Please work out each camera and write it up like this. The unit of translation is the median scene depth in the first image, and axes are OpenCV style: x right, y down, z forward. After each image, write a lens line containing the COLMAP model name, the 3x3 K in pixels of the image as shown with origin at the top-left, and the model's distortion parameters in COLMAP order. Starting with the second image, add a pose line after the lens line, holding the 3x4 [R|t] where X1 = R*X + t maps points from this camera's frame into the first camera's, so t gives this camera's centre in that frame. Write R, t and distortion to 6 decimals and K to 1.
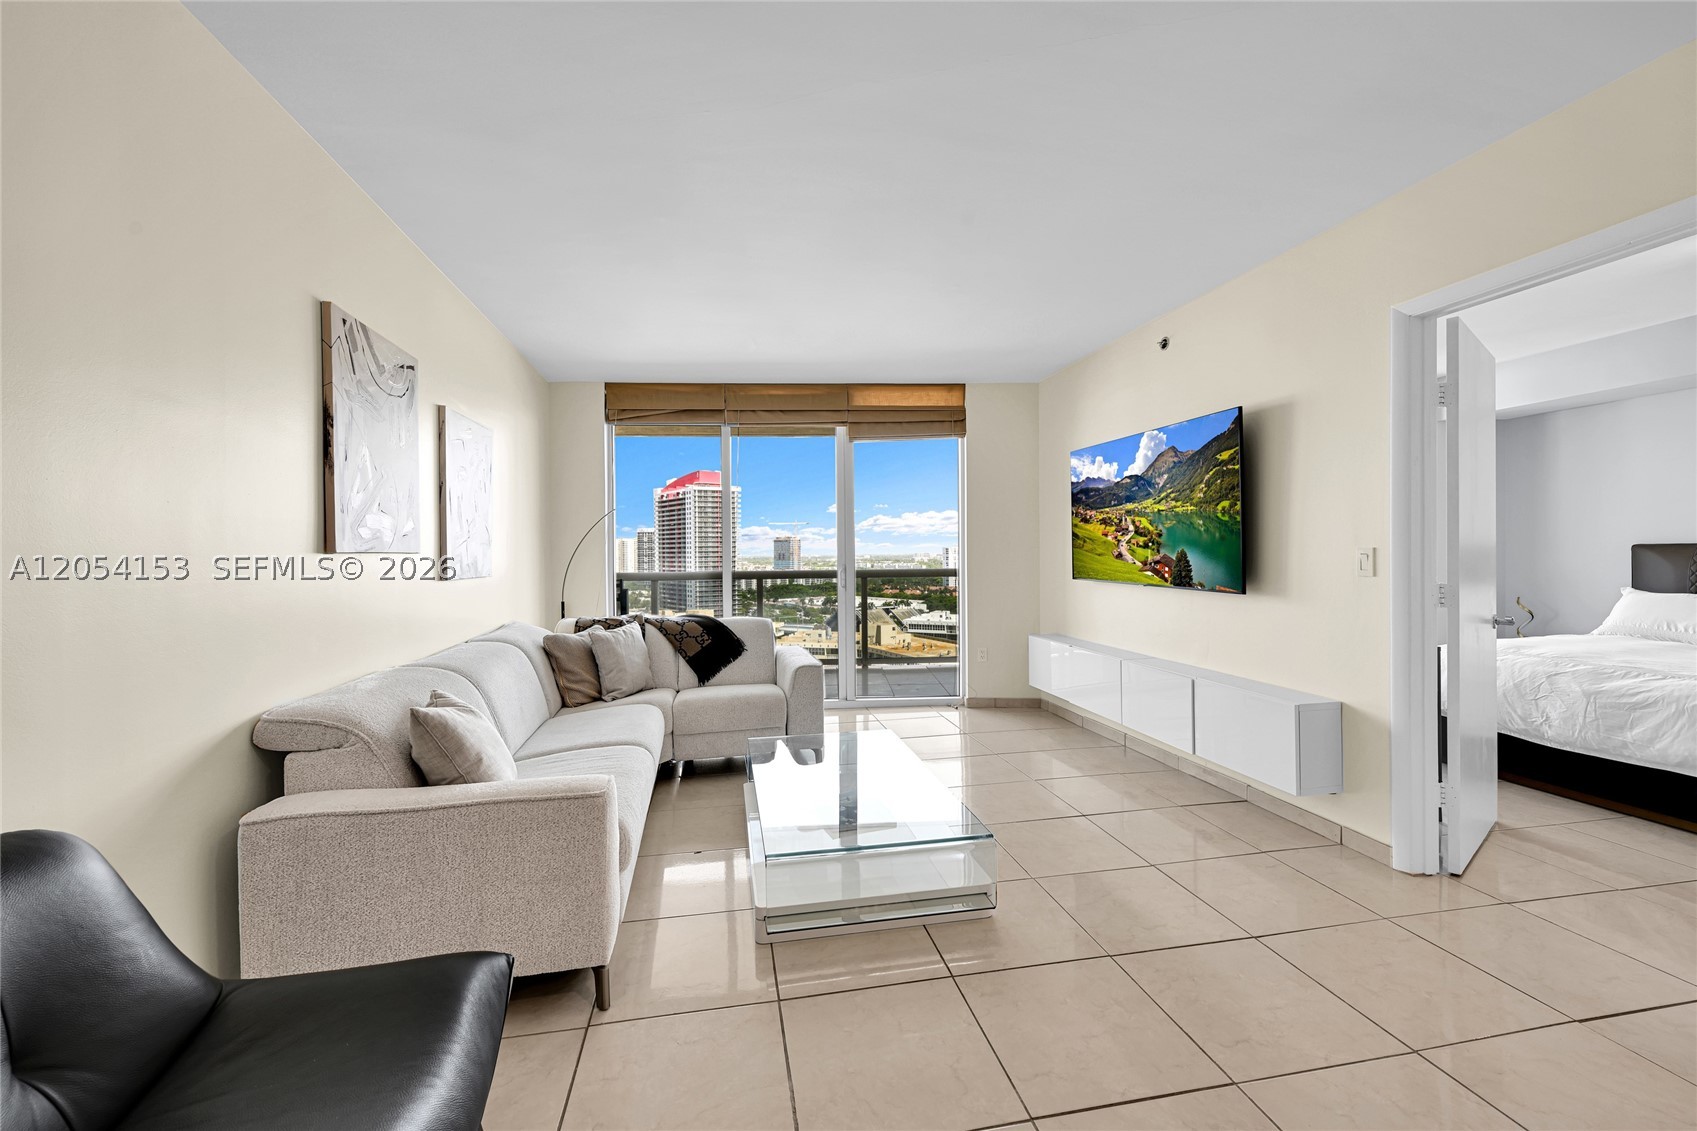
lens RADIAL K [[676.1, 0, 838.1], [0, 676.1, 560.1], [0, 0, 1]] dist [0.003334, -0.000012]
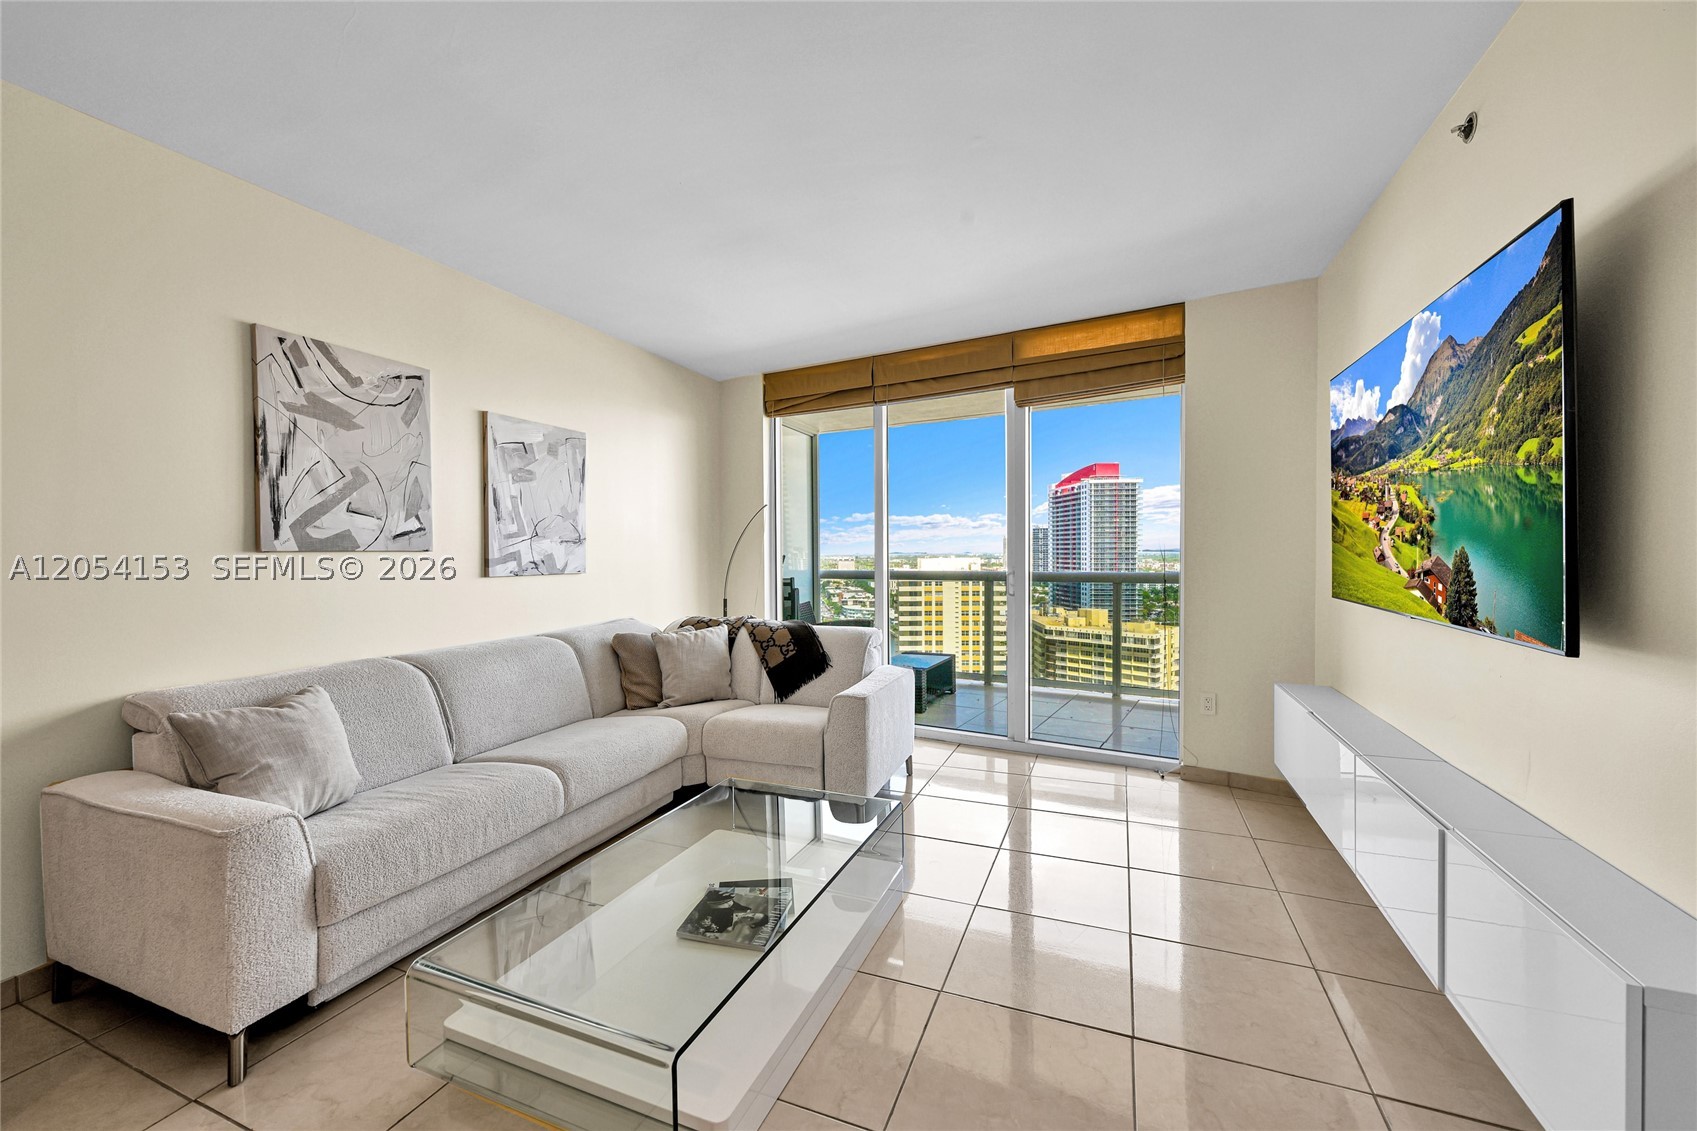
lens RADIAL K [[673.1, 0, 845.4], [0, 673.1, 567.5], [0, 0, 1]] dist [-0.001315, -0.000010]
pose [[0.844184, 0.015558, -0.535828, 0.353405], [-0.006755, 0.999808, 0.018387, -0.006694], [0.536011, -0.011903, 0.844127, 0.322458]]
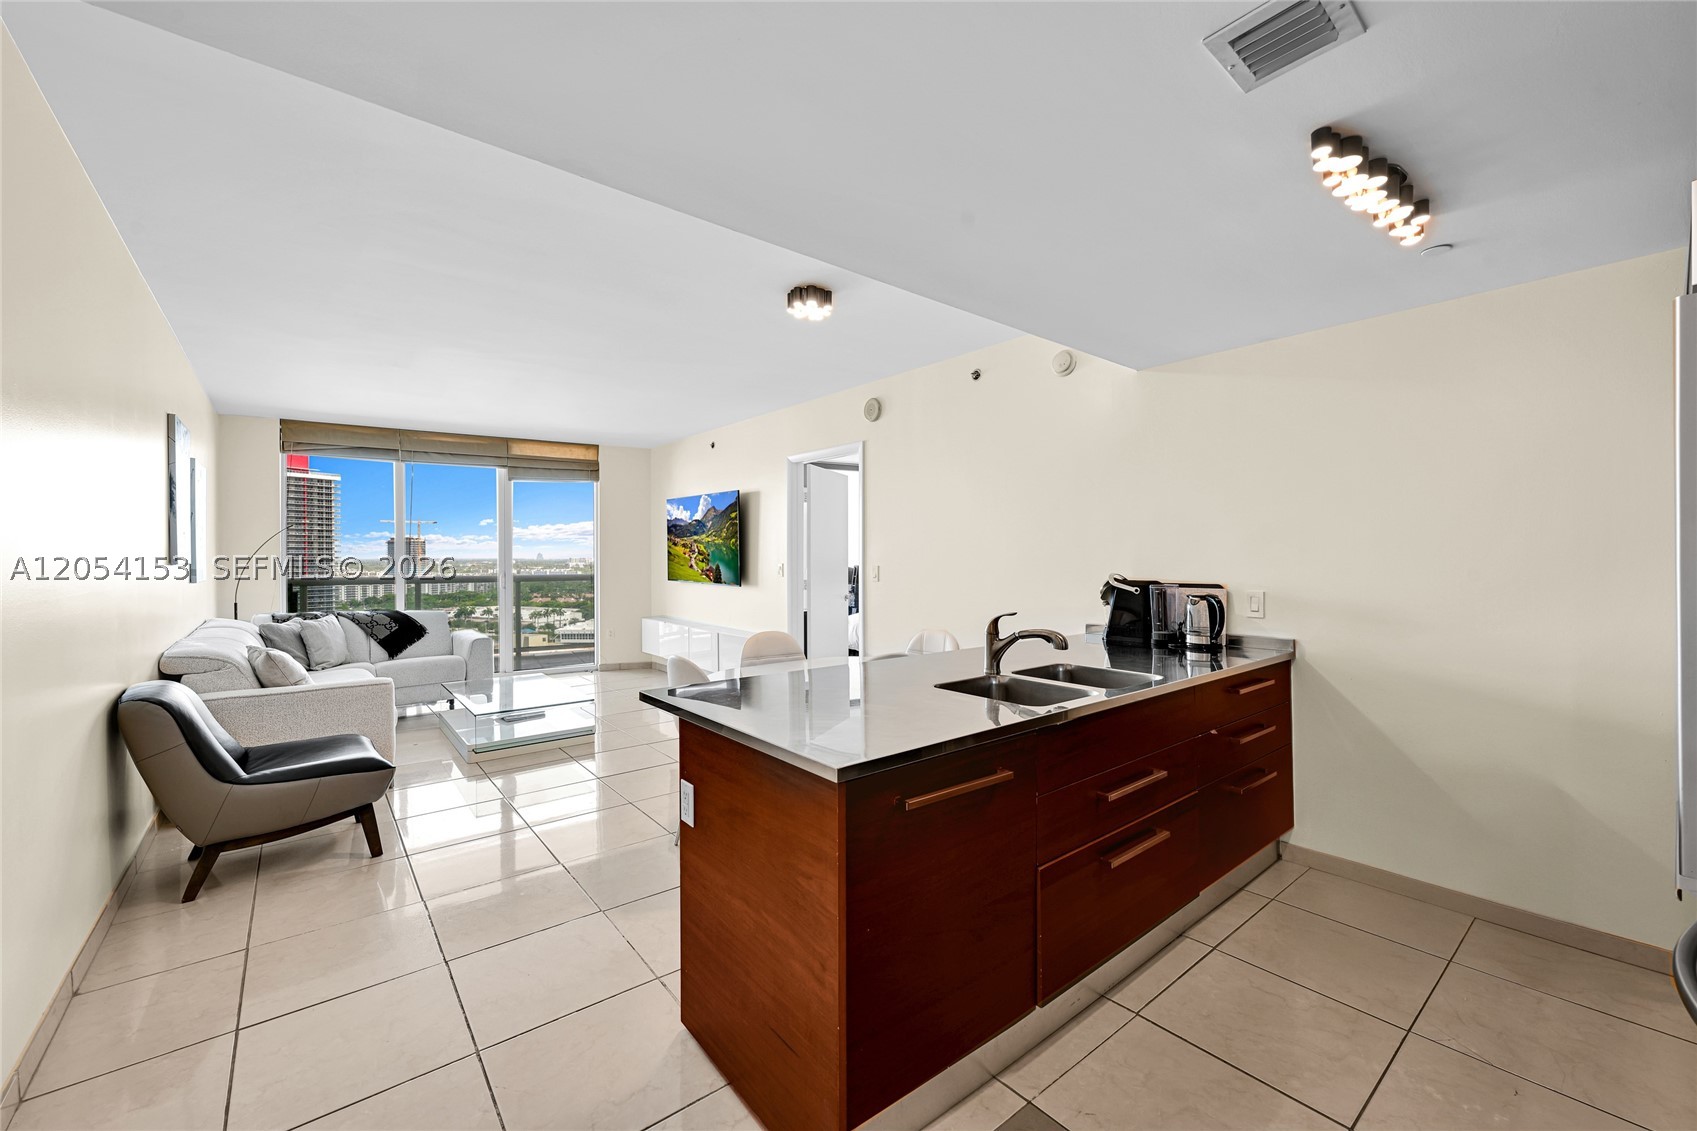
lens RADIAL K [[676.8, 0, 848.5], [0, 676.8, 565.5], [0, 0, 1]] dist [0.000676, -0.000025]
pose [[0.875422, 0.005008, 0.483334, -0.056176], [-0.004360, 0.999987, -0.002465, -0.006489], [-0.483340, 0.000051, 0.875433, -0.684117]]
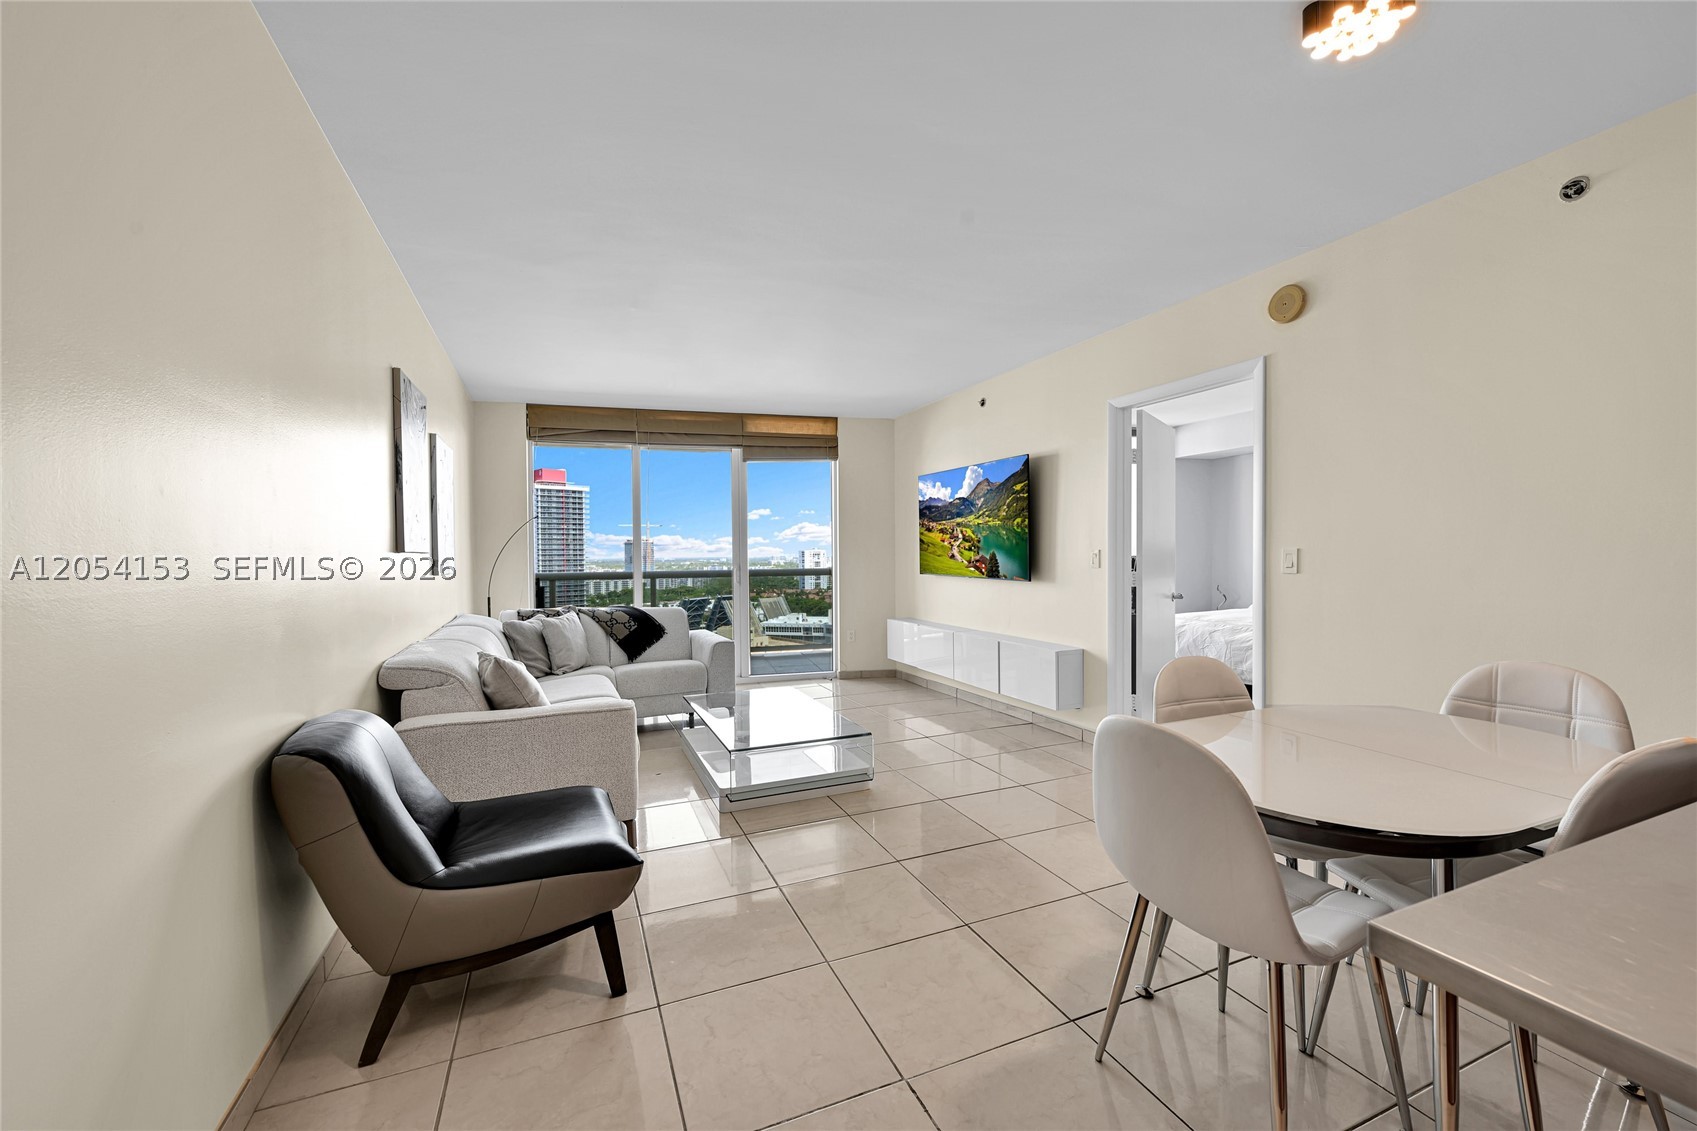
lens RADIAL K [[676.1, 0, 838.1], [0, 676.1, 560.1], [0, 0, 1]] dist [0.003334, -0.000012]
pose [[0.977475, -0.001315, 0.211047, -0.096870], [0.002293, 0.999988, -0.004389, 0.006797], [-0.211039, 0.004774, 0.977466, -0.283902]]
